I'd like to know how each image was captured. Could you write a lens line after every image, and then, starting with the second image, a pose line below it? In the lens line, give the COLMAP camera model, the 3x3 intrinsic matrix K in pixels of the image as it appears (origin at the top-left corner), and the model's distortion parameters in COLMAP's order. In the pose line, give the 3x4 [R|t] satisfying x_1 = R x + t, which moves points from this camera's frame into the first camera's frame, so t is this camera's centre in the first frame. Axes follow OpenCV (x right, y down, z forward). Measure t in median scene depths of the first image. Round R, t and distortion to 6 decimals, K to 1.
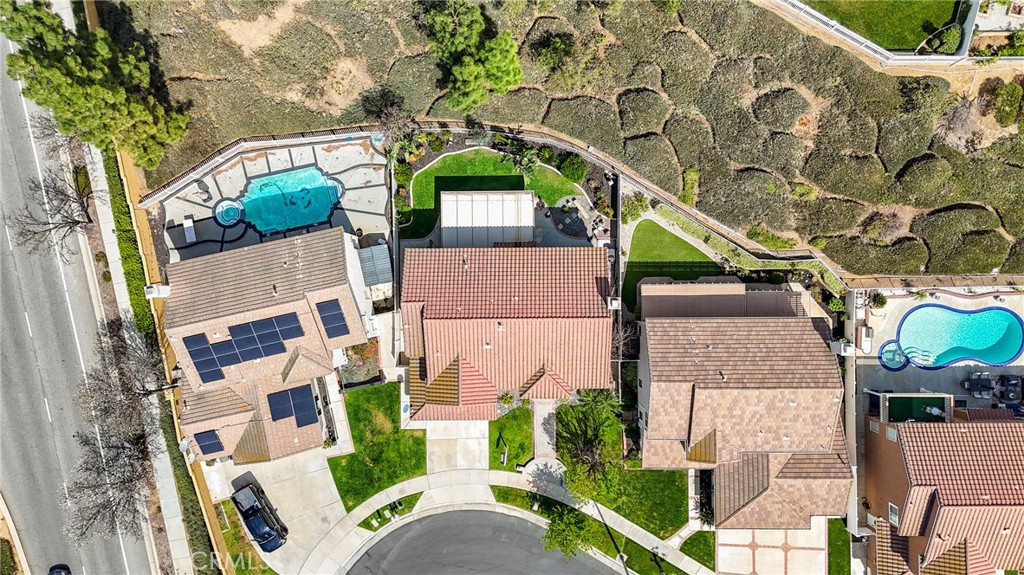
lens RADIAL K [[751.7, 0, 512.0], [0, 751.7, 287.5], [0, 0, 1]] dist [0.081749, -0.079263]
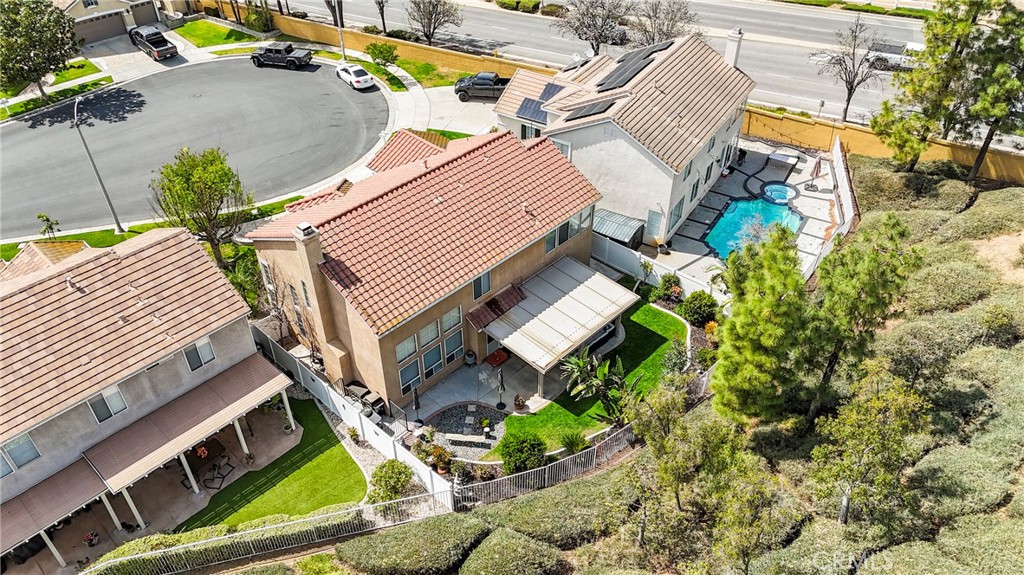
lens RADIAL K [[751.7, 0, 512.0], [0, 751.7, 287.5], [0, 0, 1]] dist [0.081749, -0.079263]
pose [[-0.698033, 0.471786, -0.538672, 0.315349], [-0.715865, -0.441995, 0.540535, -0.380244], [0.016927, 0.762927, 0.646262, 0.550837]]
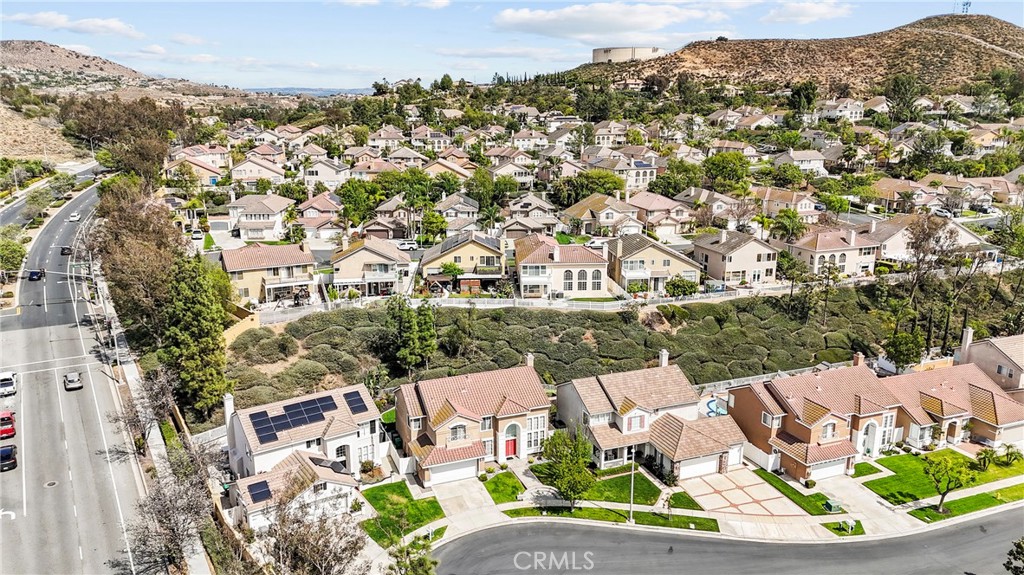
lens RADIAL K [[751.7, 0, 512.0], [0, 751.7, 287.5], [0, 0, 1]] dist [0.081749, -0.079263]
pose [[0.931387, -0.070482, 0.357141, -0.409695], [0.363610, 0.227197, -0.903421, 1.254976], [-0.017466, 0.971295, 0.237236, 0.392234]]
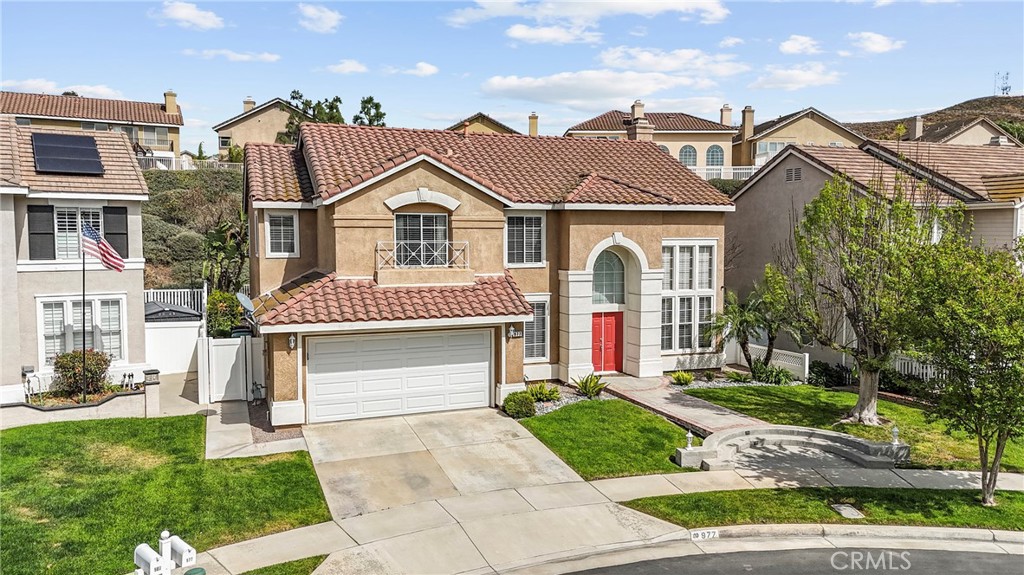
lens RADIAL K [[751.7, 0, 512.0], [0, 751.7, 287.5], [0, 0, 1]] dist [0.081749, -0.079263]
pose [[0.934737, -0.006630, 0.355278, -0.142505], [0.354952, 0.064125, -0.932683, 0.464756], [-0.016598, 0.997920, 0.062293, 0.930615]]
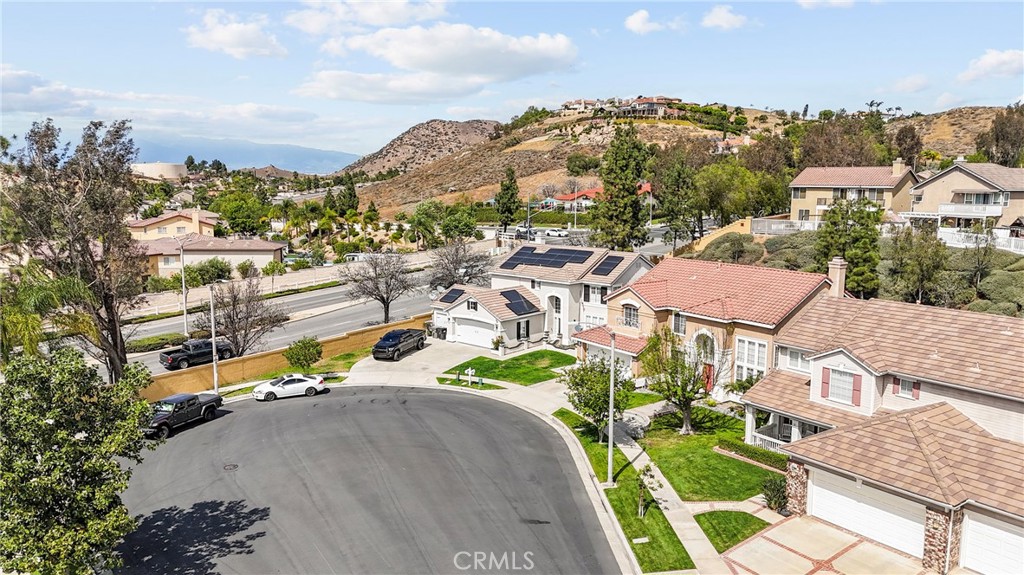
lens RADIAL K [[740.5, 0, 490.9], [0, 740.5, 286.3], [0, 0, 1]] dist [0.003414, 0.000477]
pose [[0.554354, 0.137062, -0.820917, 0.557056], [-0.832252, 0.083083, -0.548137, 0.748270], [-0.006924, 0.987072, 0.160128, 0.757024]]
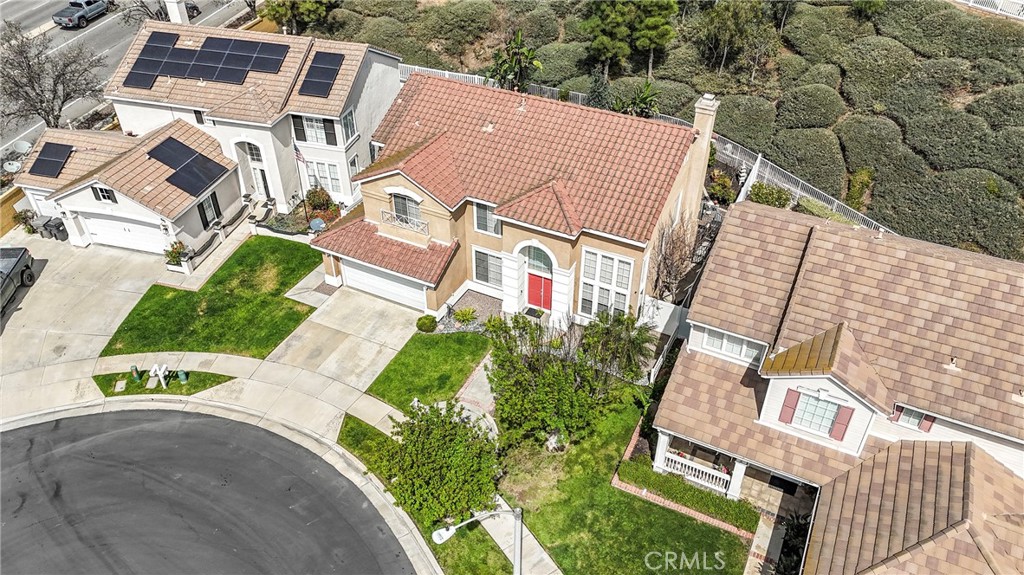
lens RADIAL K [[751.7, 0, 512.0], [0, 751.7, 287.5], [0, 0, 1]] dist [0.081749, -0.079263]
pose [[0.886469, 0.297011, -0.354905, 0.222034], [-0.462458, 0.539550, -0.703575, 0.523014], [-0.017481, 0.787826, 0.615650, 0.631294]]
